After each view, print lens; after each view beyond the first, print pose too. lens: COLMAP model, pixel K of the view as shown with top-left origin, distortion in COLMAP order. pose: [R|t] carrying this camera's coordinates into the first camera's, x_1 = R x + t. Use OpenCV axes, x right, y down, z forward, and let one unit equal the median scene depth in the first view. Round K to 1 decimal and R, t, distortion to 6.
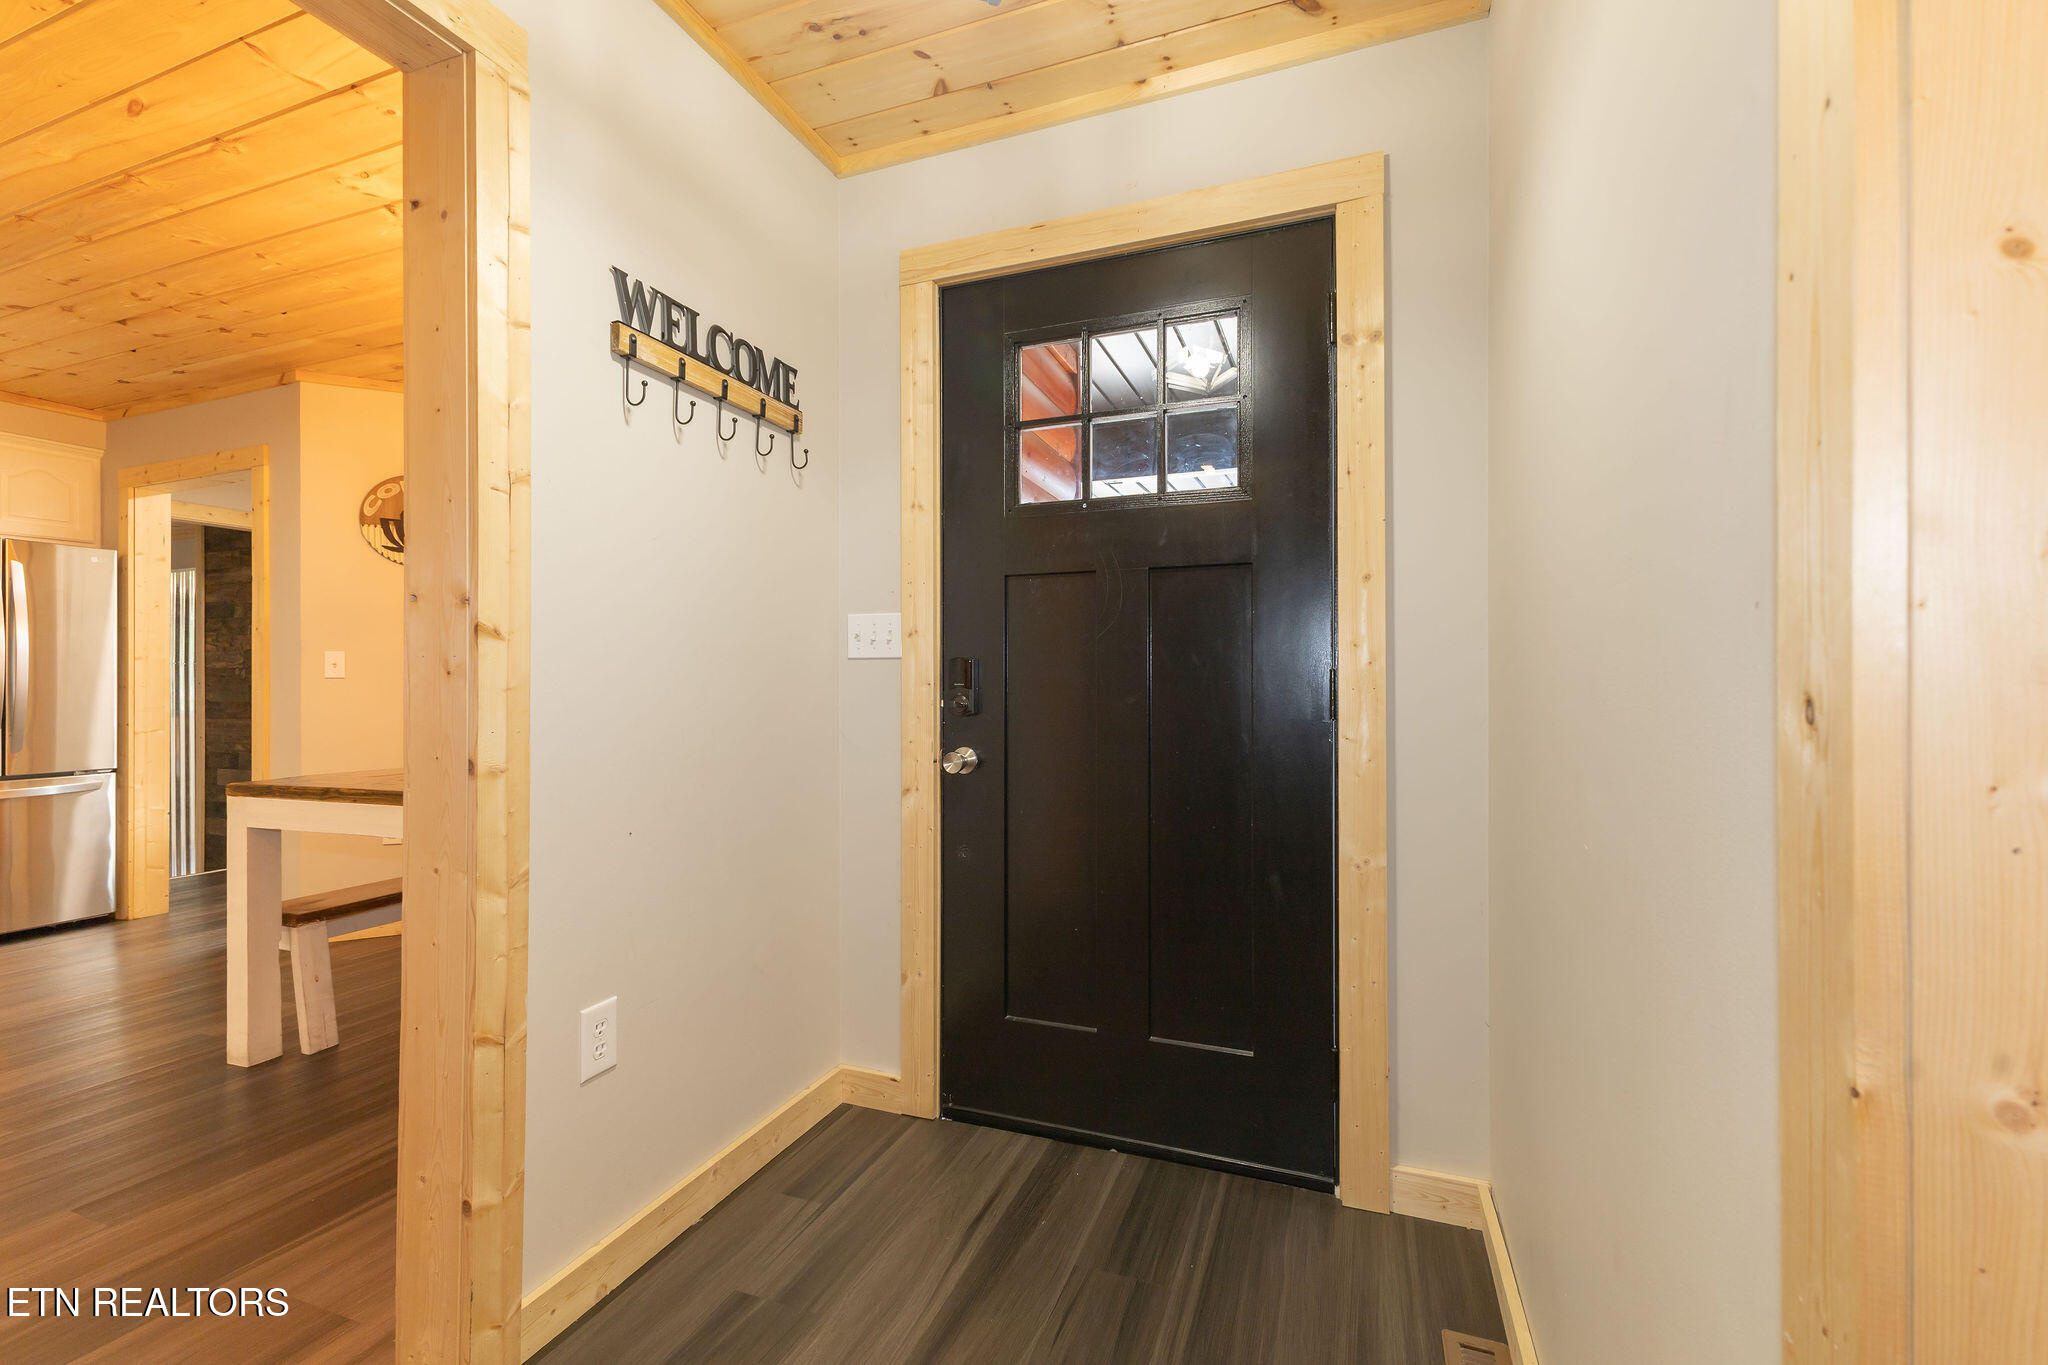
lens RADIAL K [[883.0, 0, 1018.4], [0, 883.0, 680.8], [0, 0, 1]] dist [0.009958, -0.001694]
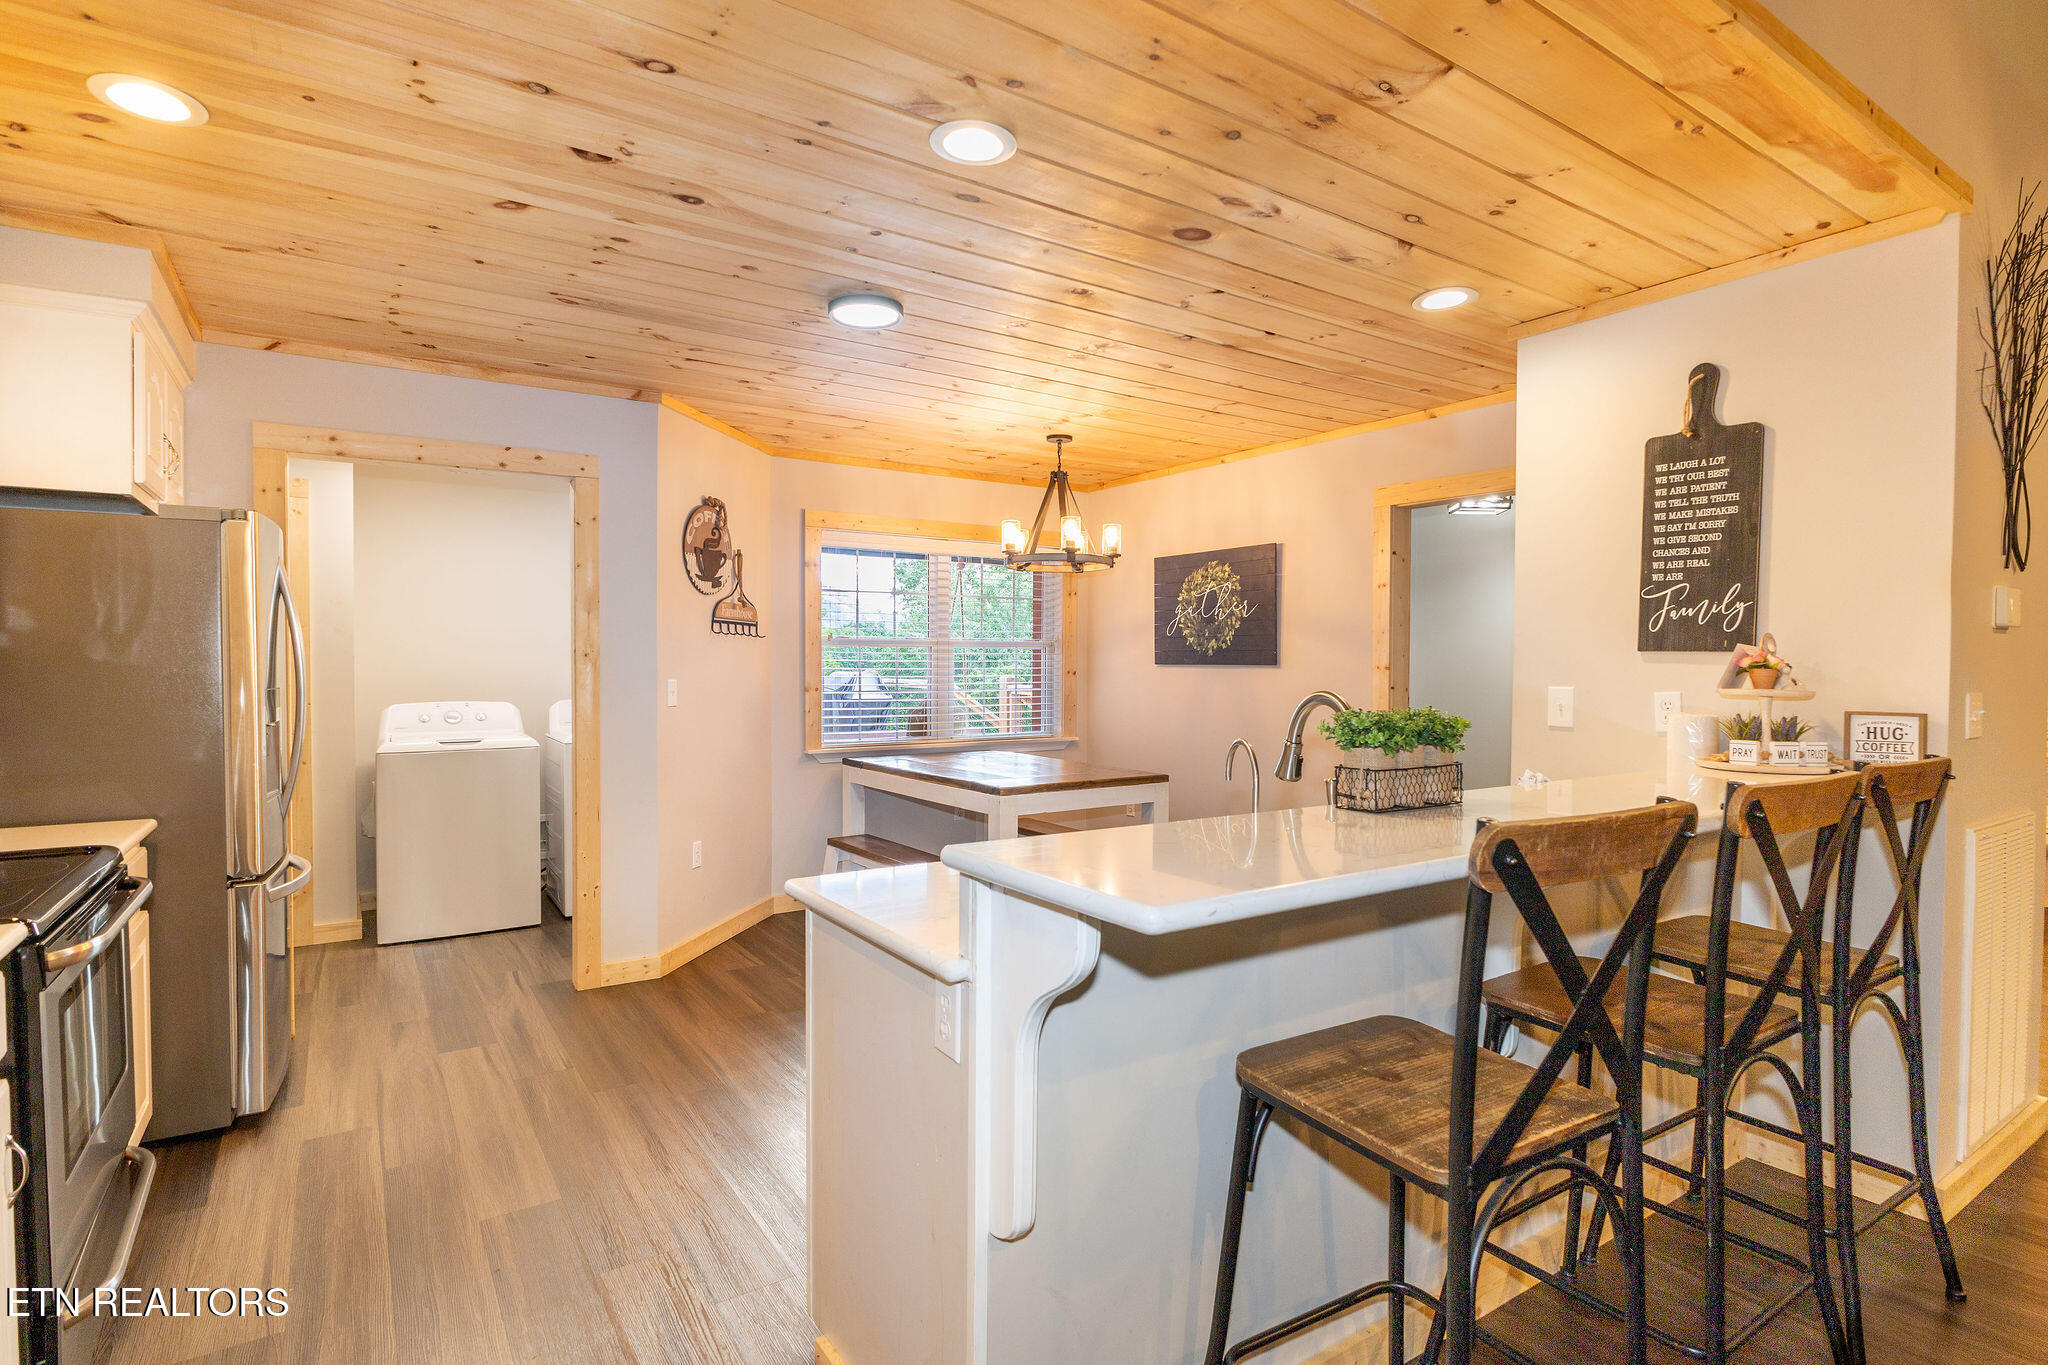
lens RADIAL K [[1005.1, 0, 1018.8], [0, 1005.1, 671.4], [0, 0, 1]] dist [-0.007002, -0.000382]
pose [[0.573187, -0.000027, 0.819424, -1.442767], [-0.012853, 0.999877, 0.009023, -0.055425], [-0.819323, -0.015704, 0.573116, 0.034580]]
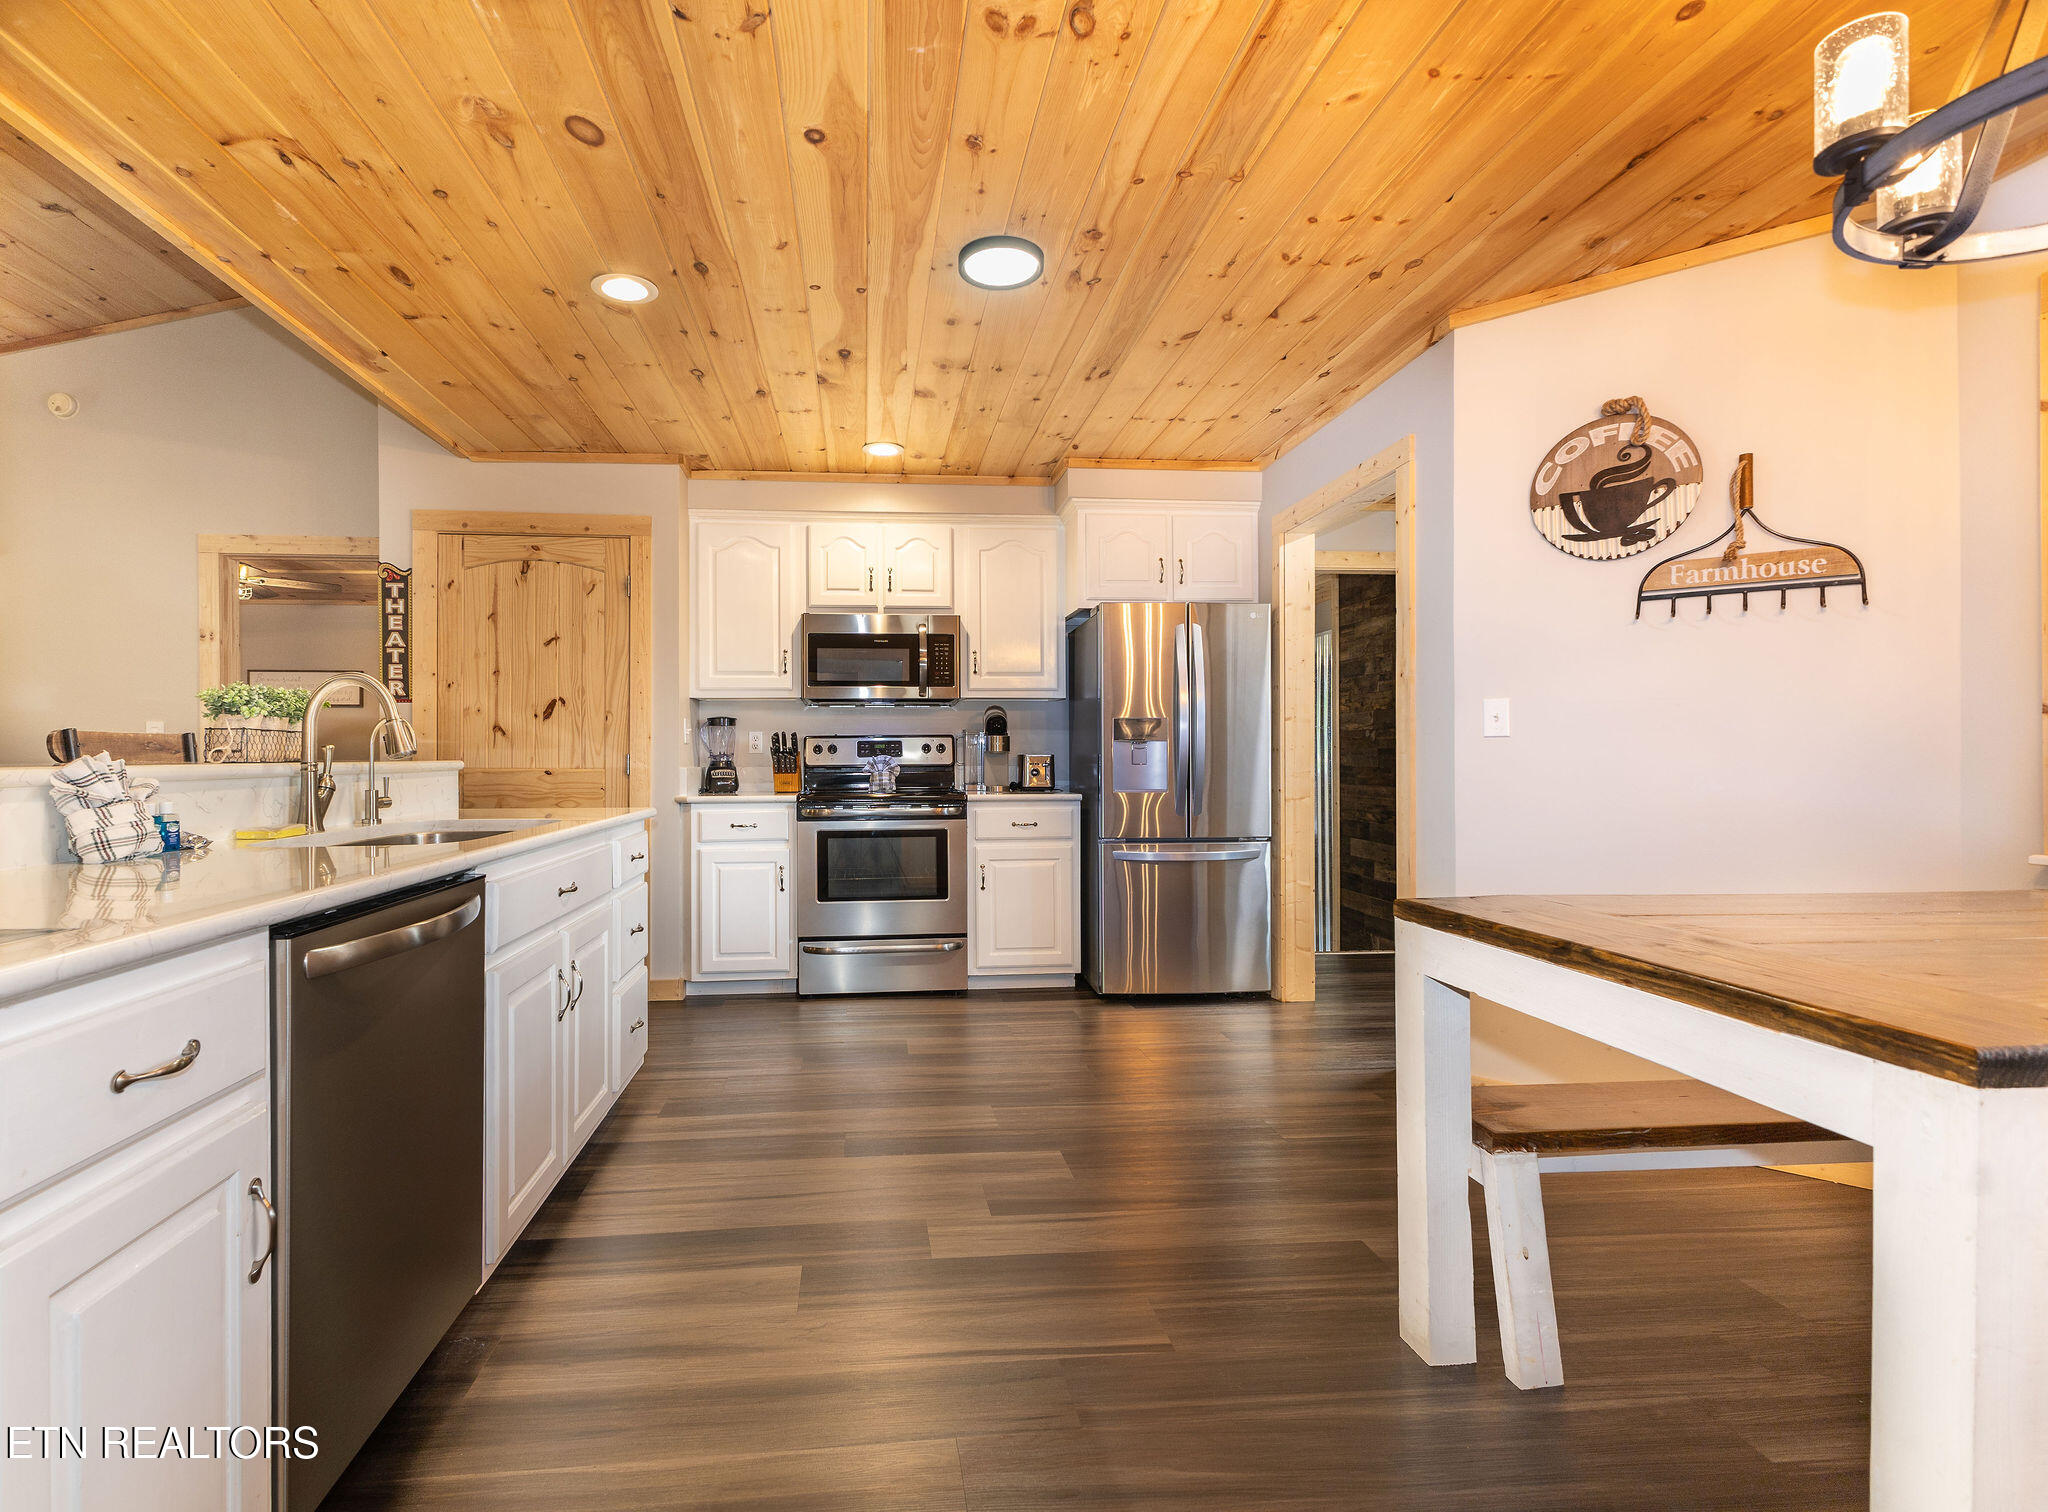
lens RADIAL K [[978.2, 0, 948.3], [0, 978.2, 752.1], [0, 0, 1]] dist [0.005718, 0.003011]
pose [[0.442598, 0.000031, -0.896720, -0.261520], [0.006672, 0.999972, 0.003328, 0.003908], [0.896695, -0.007456, 0.442586, 0.261351]]
